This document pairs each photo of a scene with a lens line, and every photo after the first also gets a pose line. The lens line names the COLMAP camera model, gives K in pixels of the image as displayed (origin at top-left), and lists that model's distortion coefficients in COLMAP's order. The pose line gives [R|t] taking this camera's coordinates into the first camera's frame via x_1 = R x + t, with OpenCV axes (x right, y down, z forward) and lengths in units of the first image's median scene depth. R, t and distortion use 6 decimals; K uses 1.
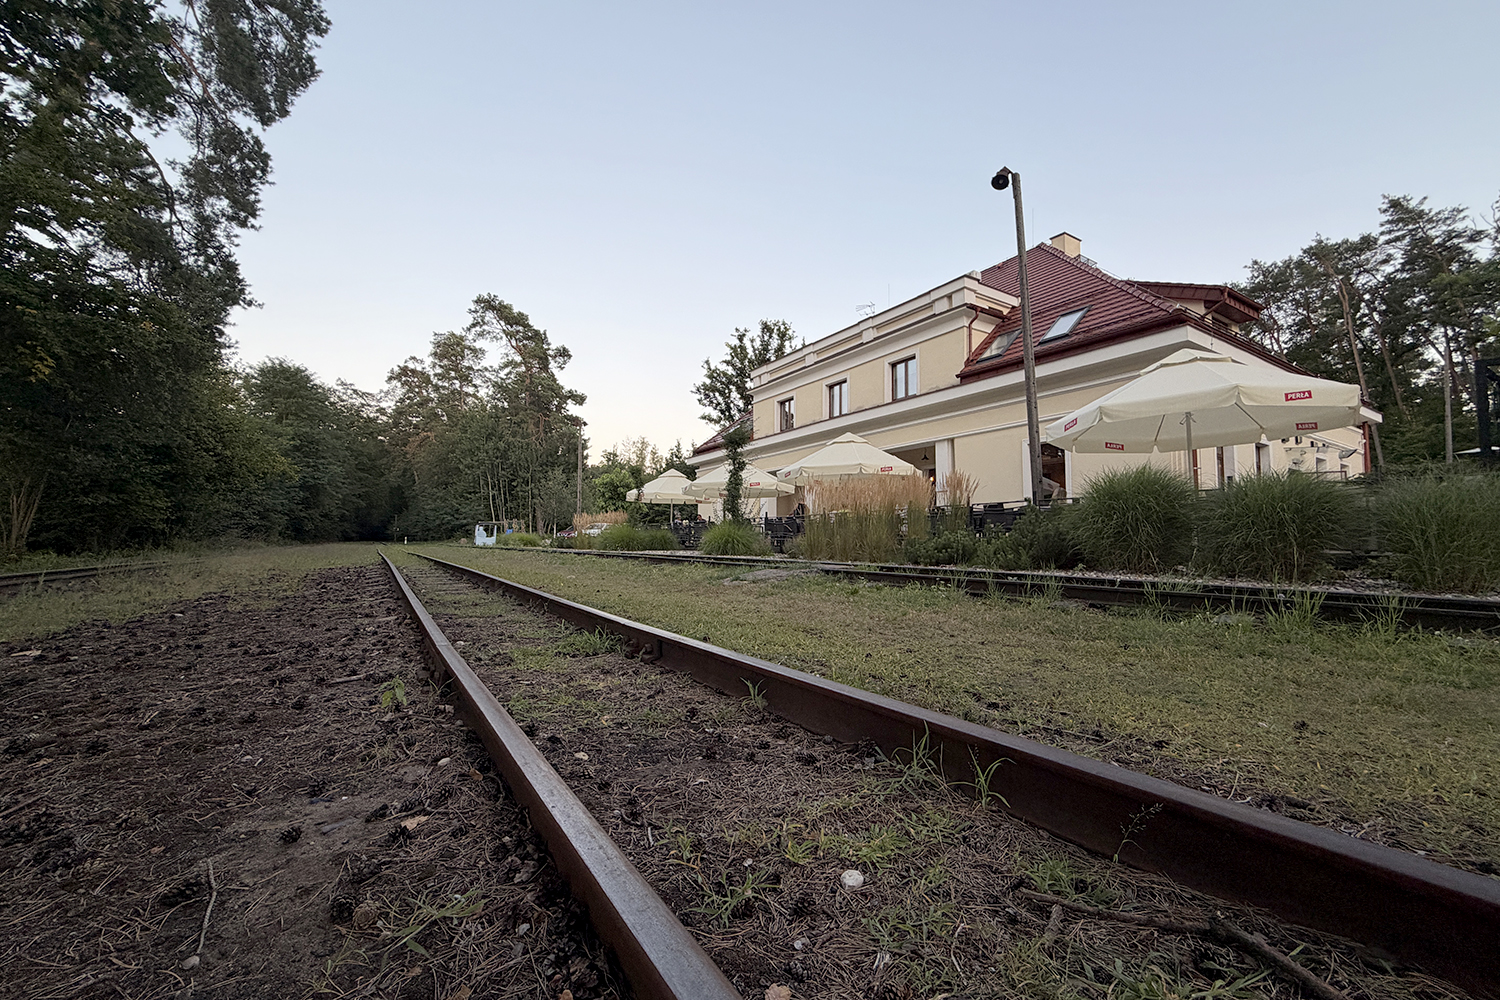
lens RADIAL K [[604.2, 0, 750.0], [0, 604.2, 500.0], [0, 0, 1]] dist [-0.001443, -0.000065]
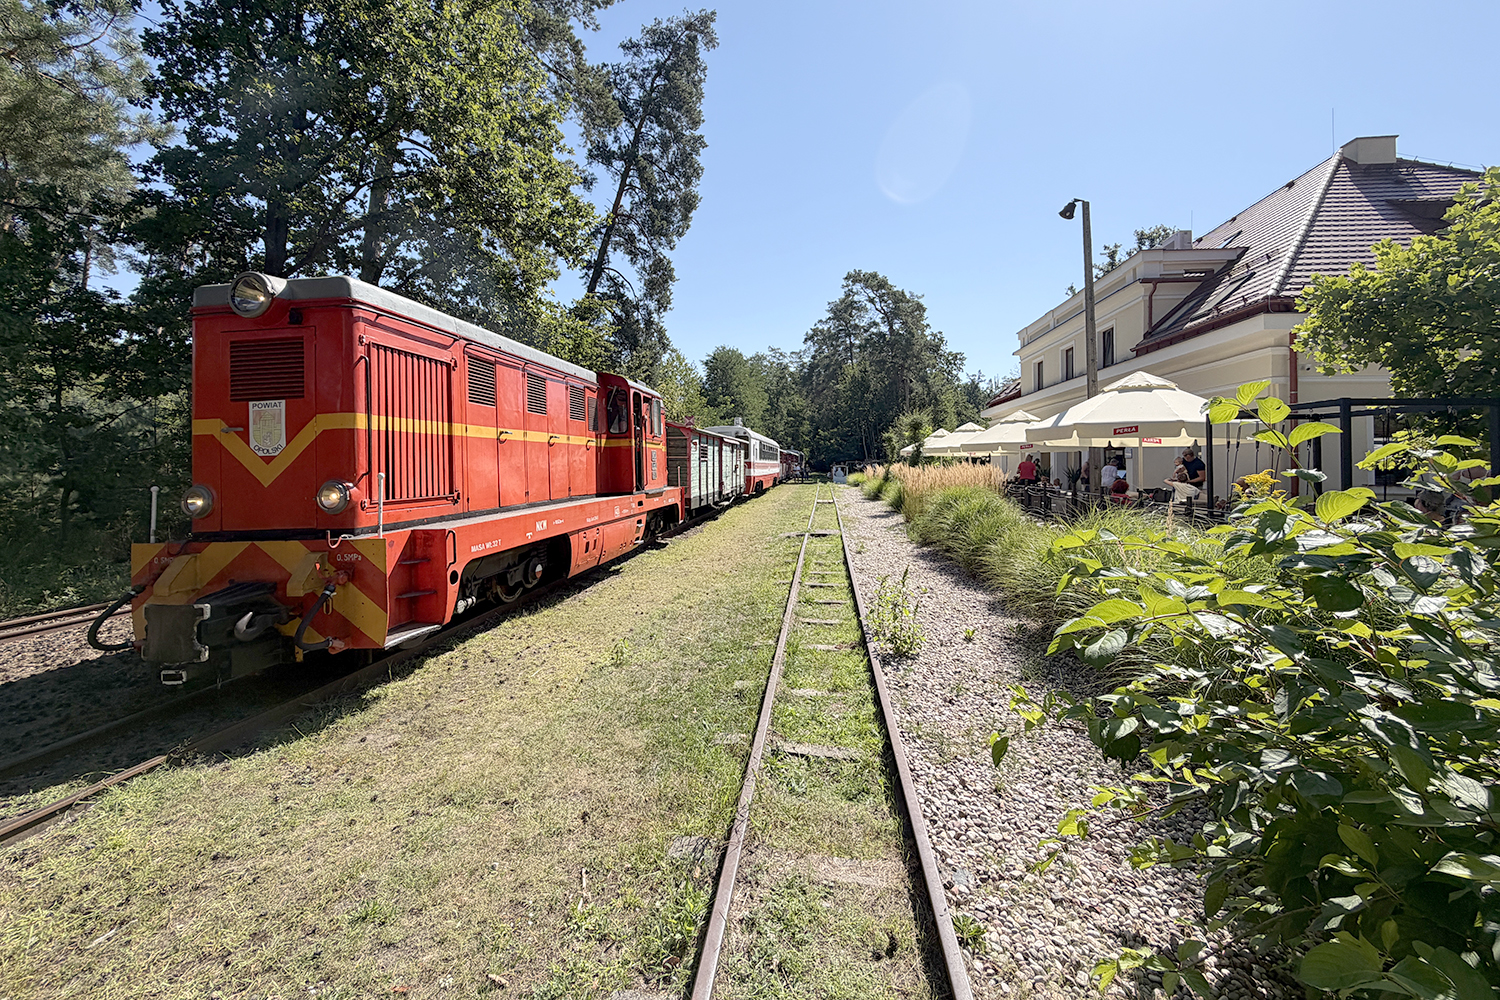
lens RADIAL K [[602.3, 0, 738.4], [0, 602.3, 441.7], [0, 0, 1]] dist [0.001000, 0.000175]
pose [[0.766725, -0.022028, -0.641598, 0.135332], [0.041079, 0.999046, 0.014790, -0.024988], [0.640660, -0.037696, 0.766899, -0.070532]]
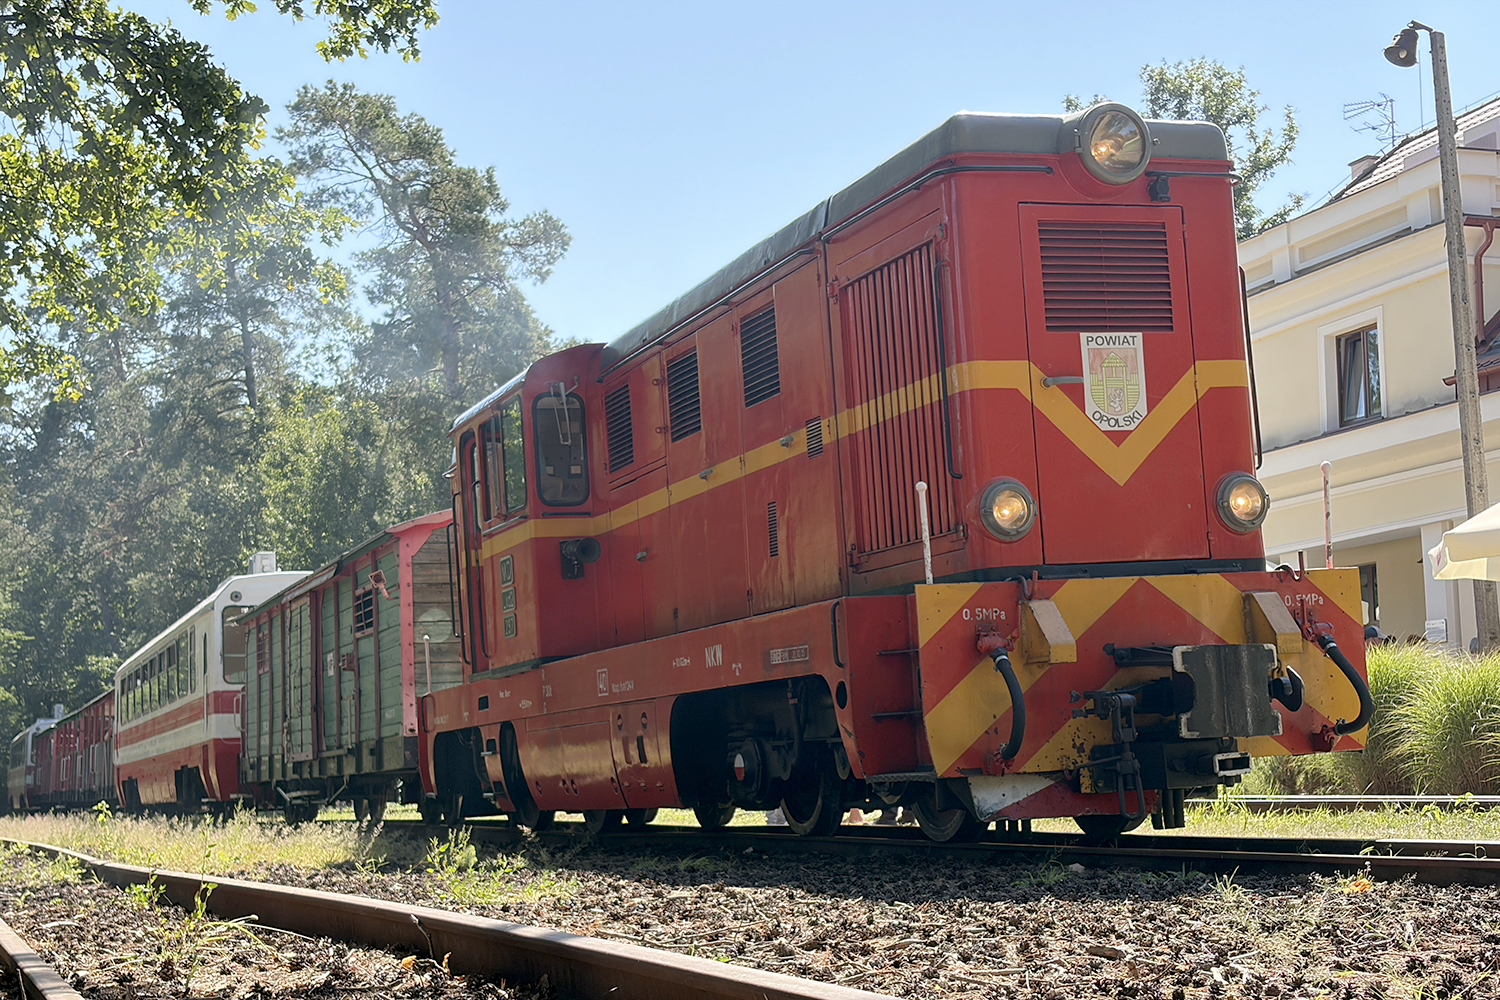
lens RADIAL K [[2275.8, 0, 752.7], [0, 2275.8, 557.7], [0, 0, 1]] dist [0.264462, -1.086584]
pose [[0.977304, -0.052748, -0.205169, 0.052437], [0.046458, 0.998294, -0.035358, -0.011675], [0.206684, 0.025023, 0.978088, -0.206919]]
